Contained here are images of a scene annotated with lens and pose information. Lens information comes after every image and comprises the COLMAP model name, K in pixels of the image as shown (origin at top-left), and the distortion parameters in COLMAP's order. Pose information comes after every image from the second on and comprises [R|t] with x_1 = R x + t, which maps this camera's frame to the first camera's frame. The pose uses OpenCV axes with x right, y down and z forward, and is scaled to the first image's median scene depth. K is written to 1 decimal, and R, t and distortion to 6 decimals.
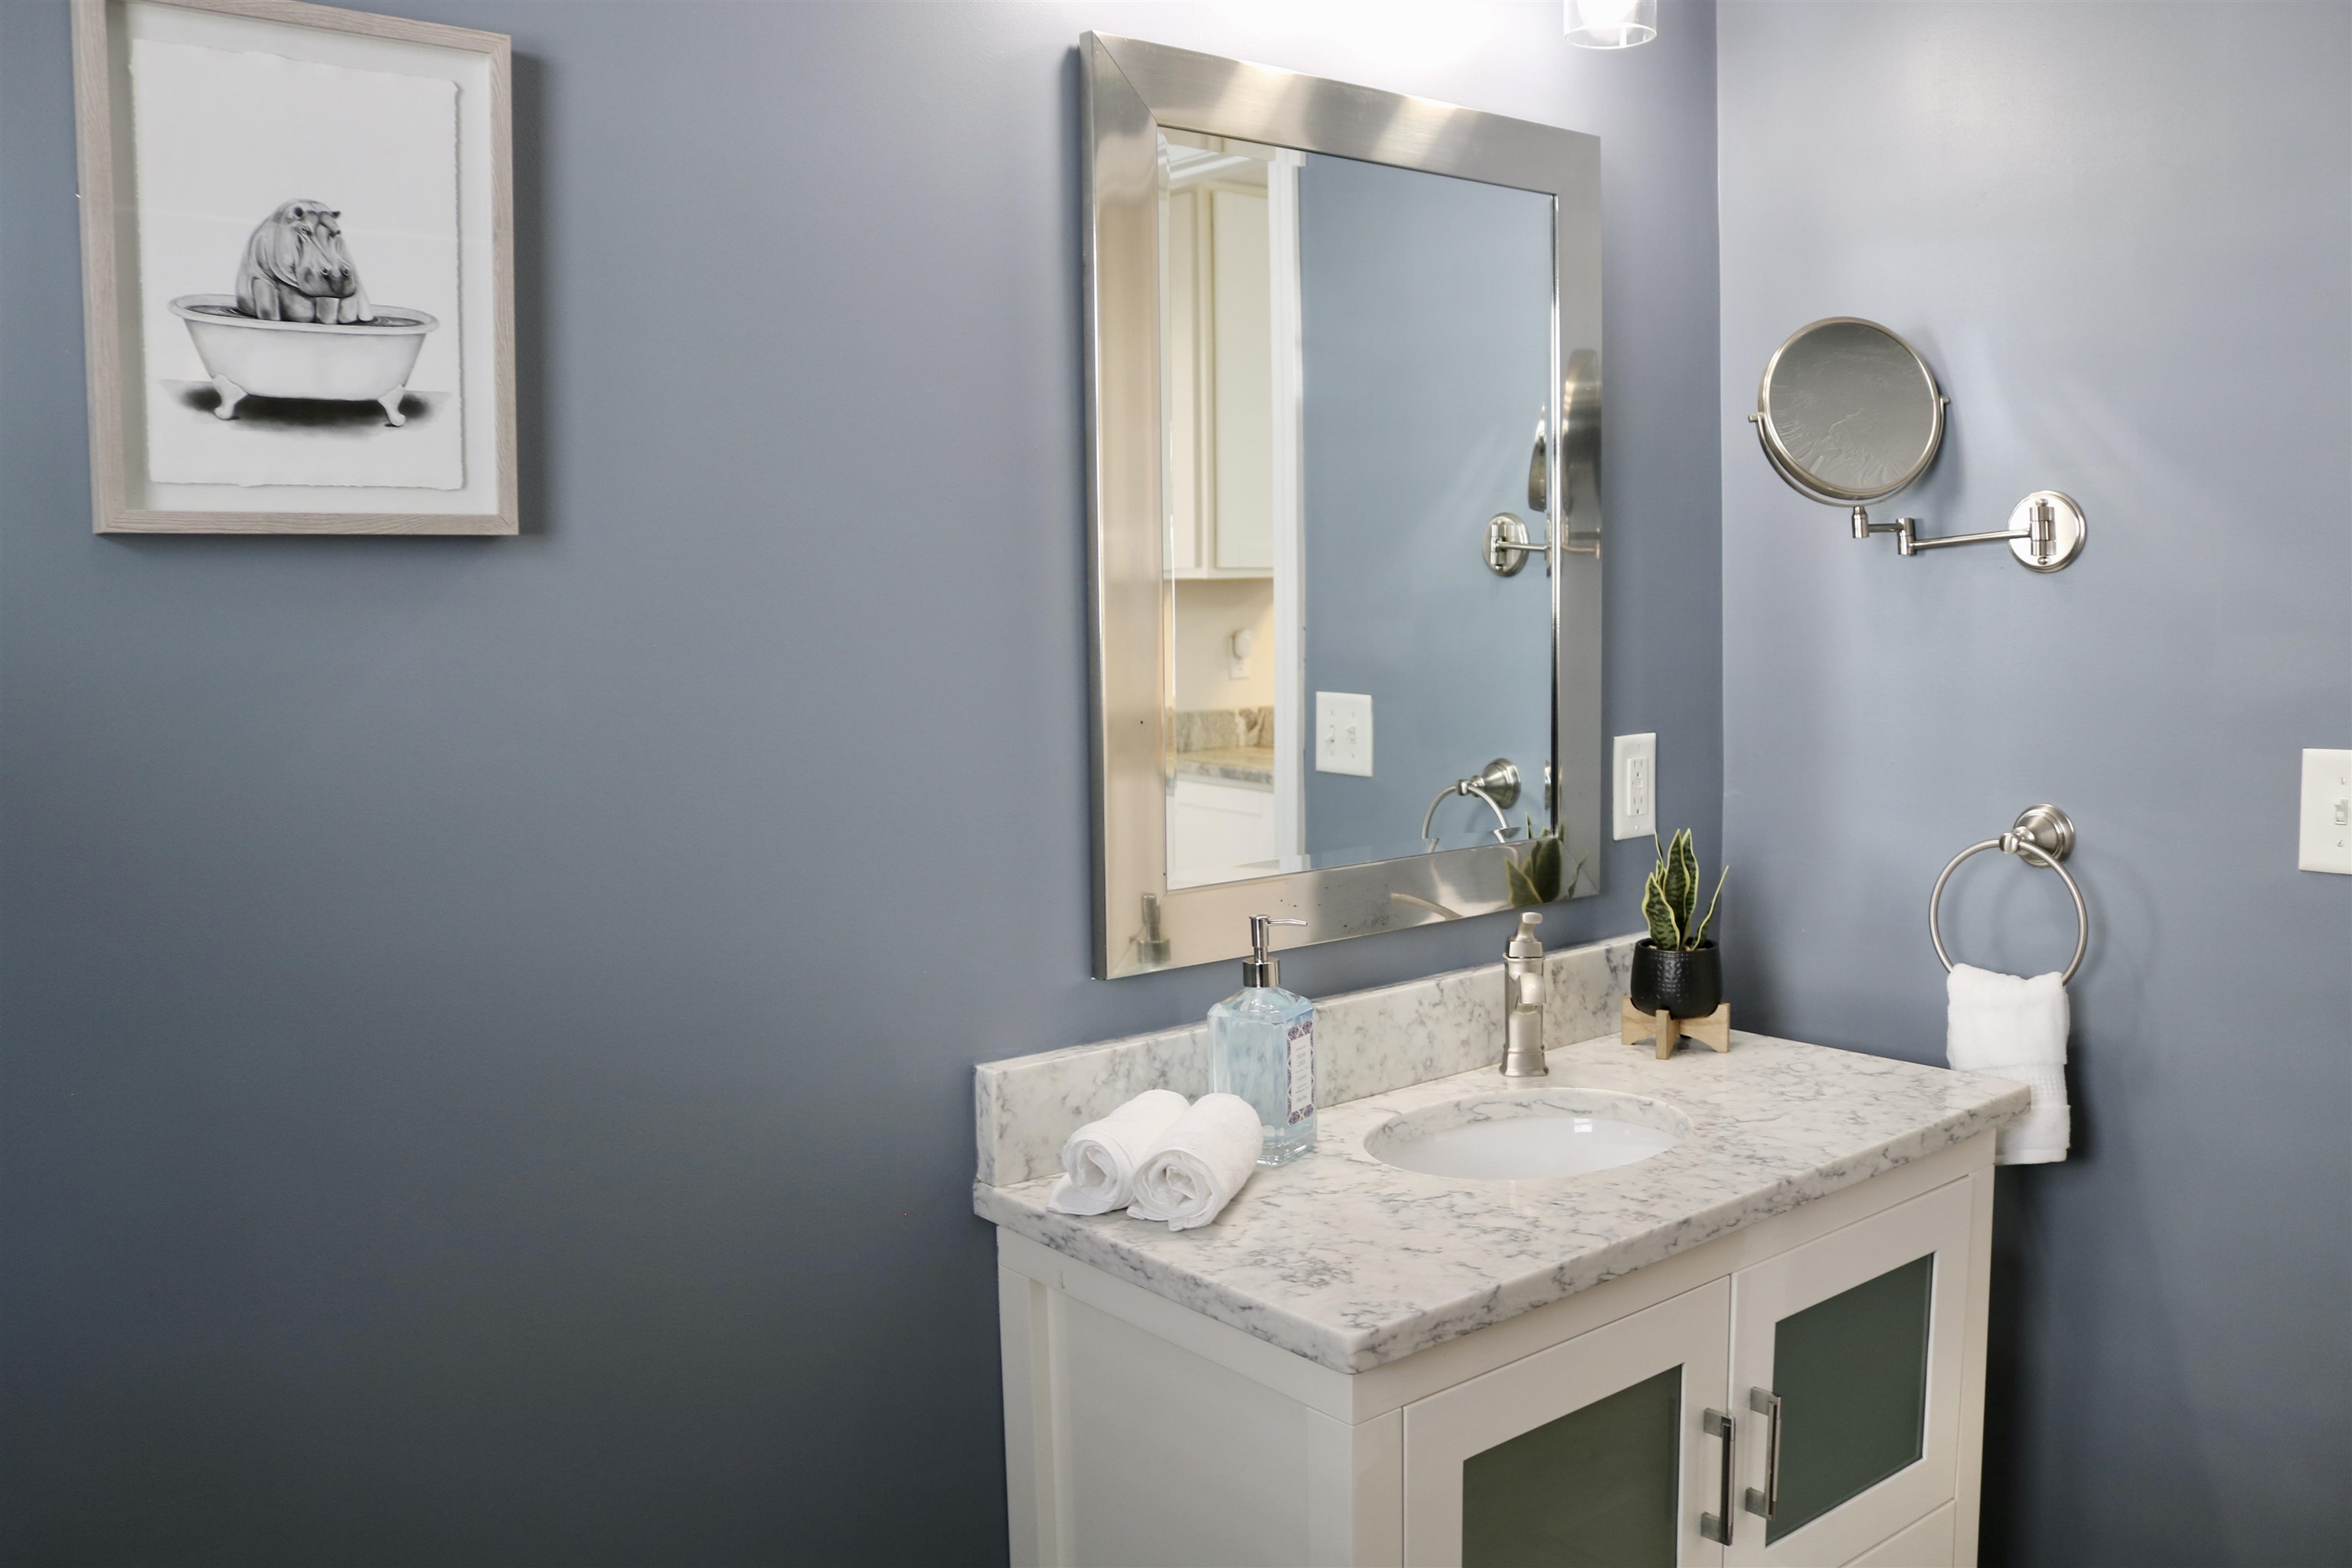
lens RADIAL K [[1967.4, 0, 1180.0], [0, 1967.4, 786.0], [0, 0, 1]] dist [-0.098131, 0.002643]
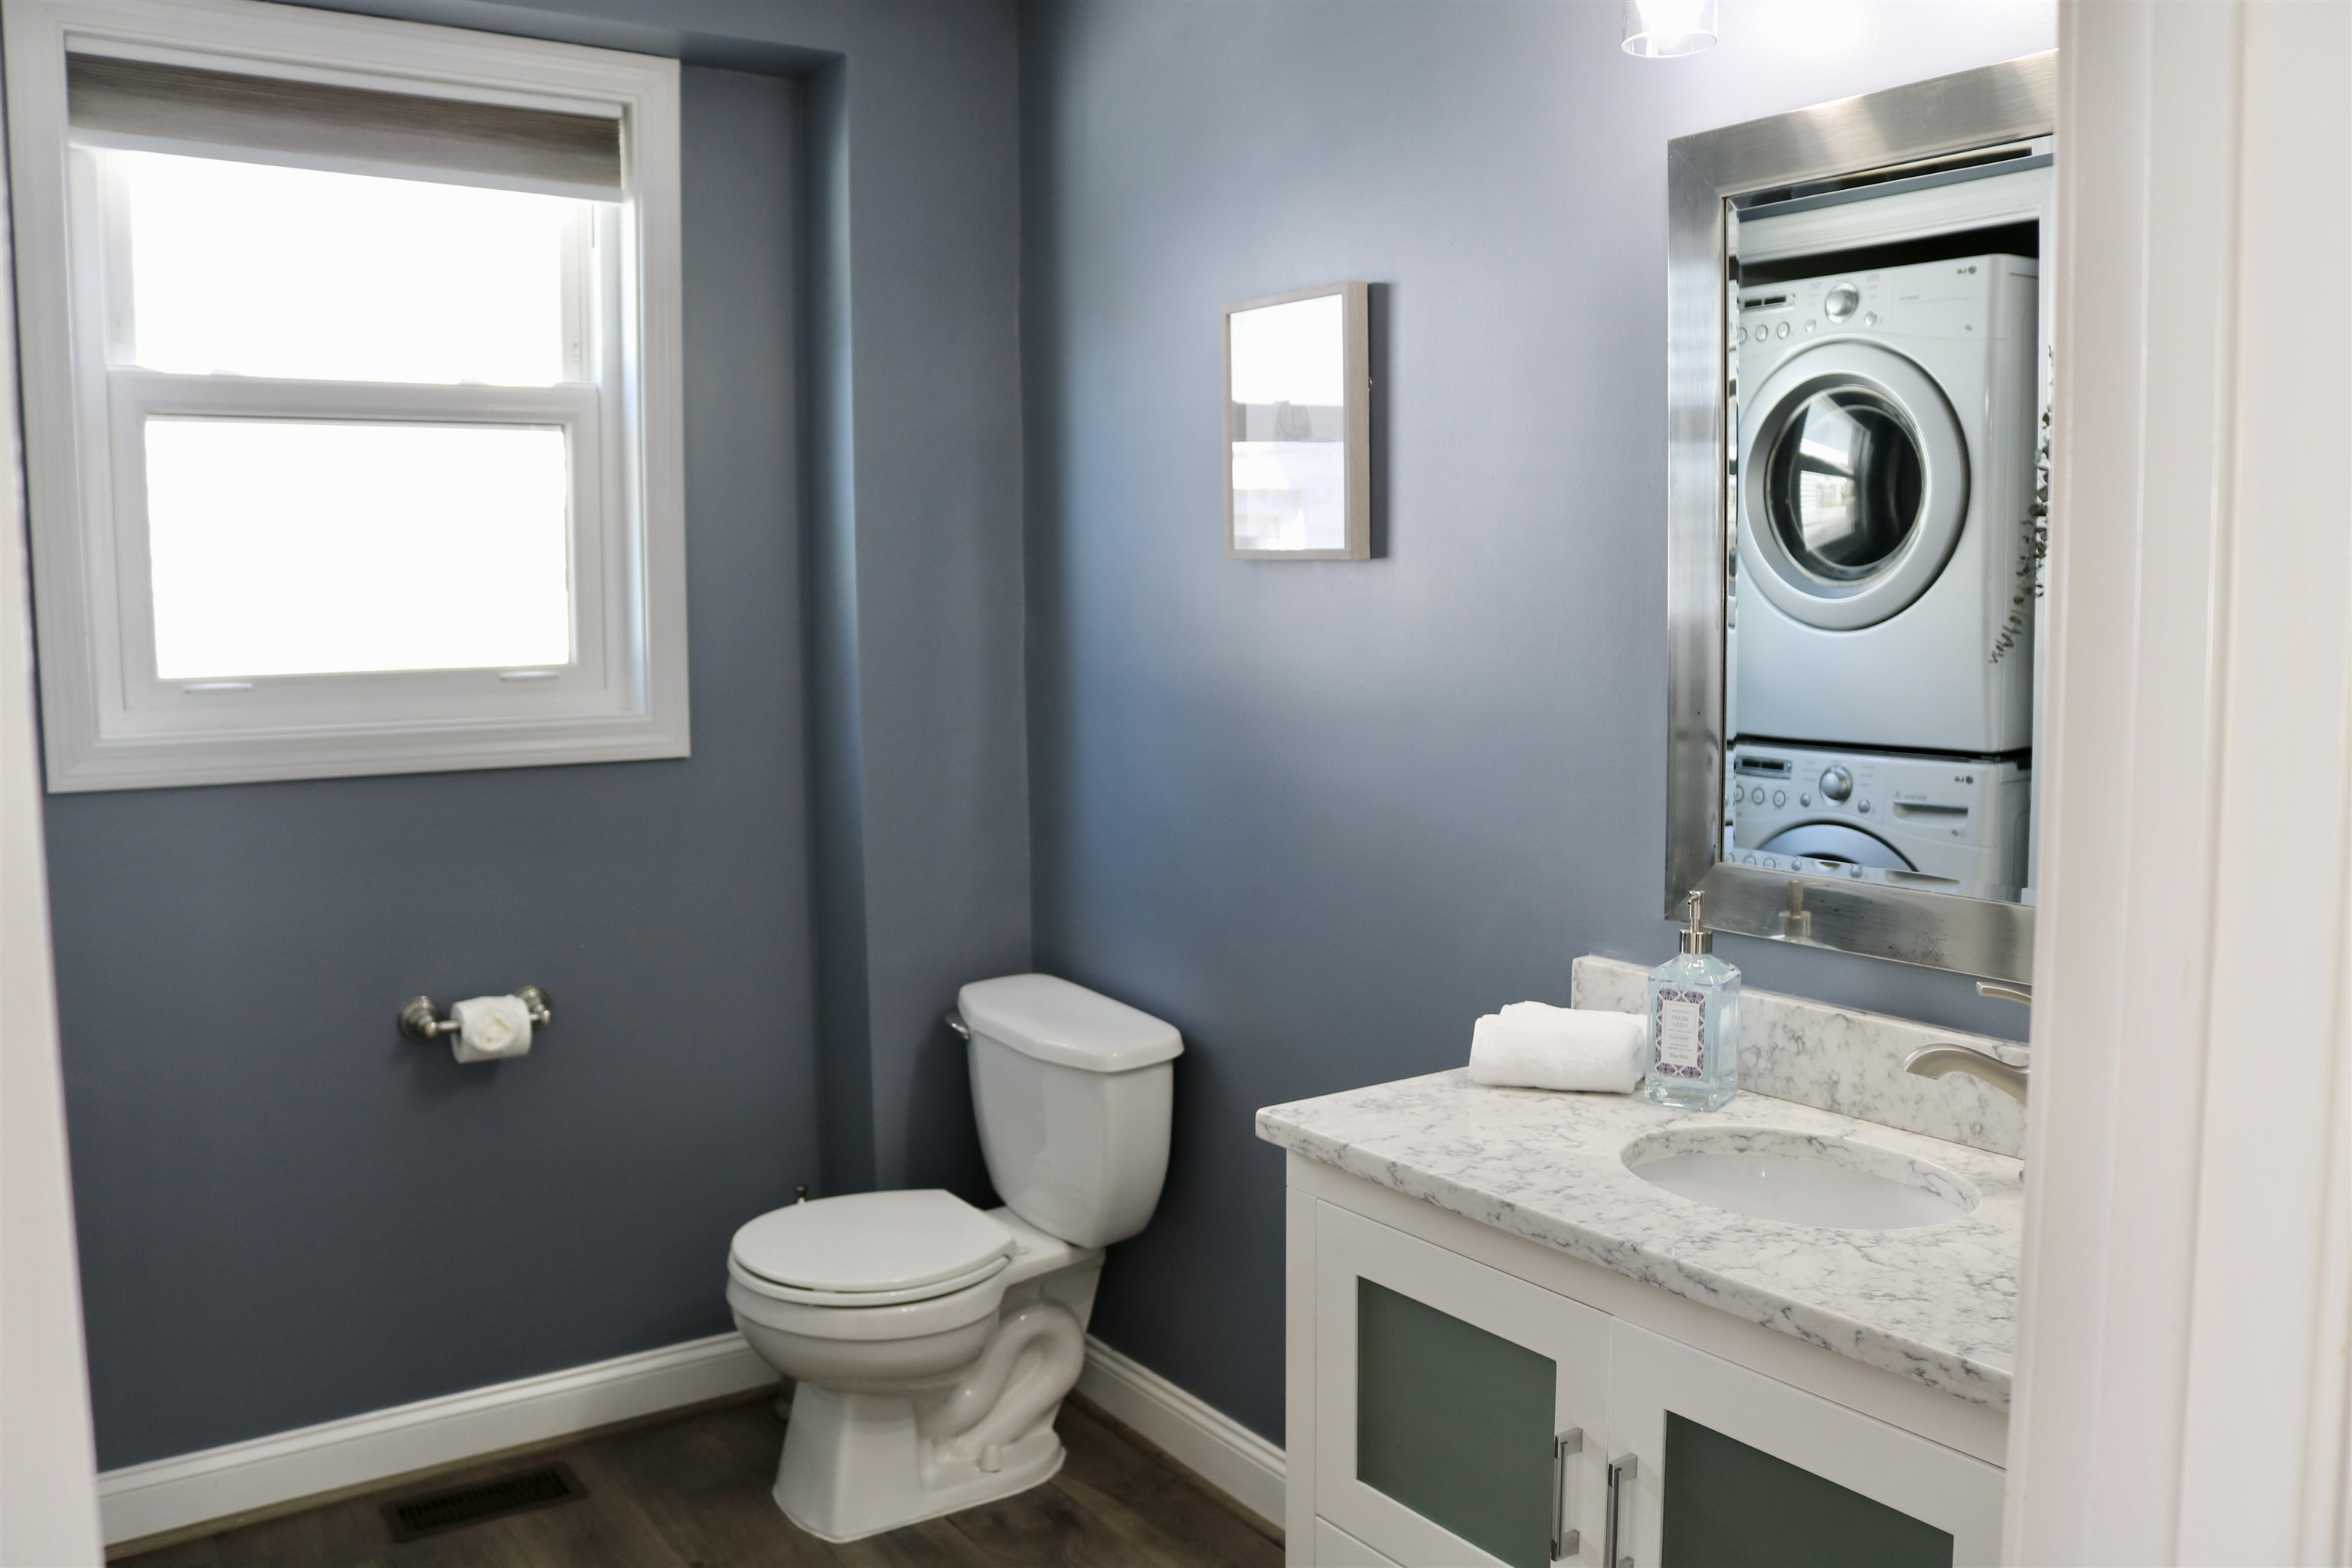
lens RADIAL K [[1967.4, 0, 1180.6], [0, 1967.4, 784.0], [0, 0, 1]] dist [-0.098131, 0.002643]
pose [[-0.105807, 0.116501, -0.987539, 1.207653], [-0.082041, 0.988705, 0.125428, -0.114351], [0.990997, 0.094289, -0.095054, 0.830607]]
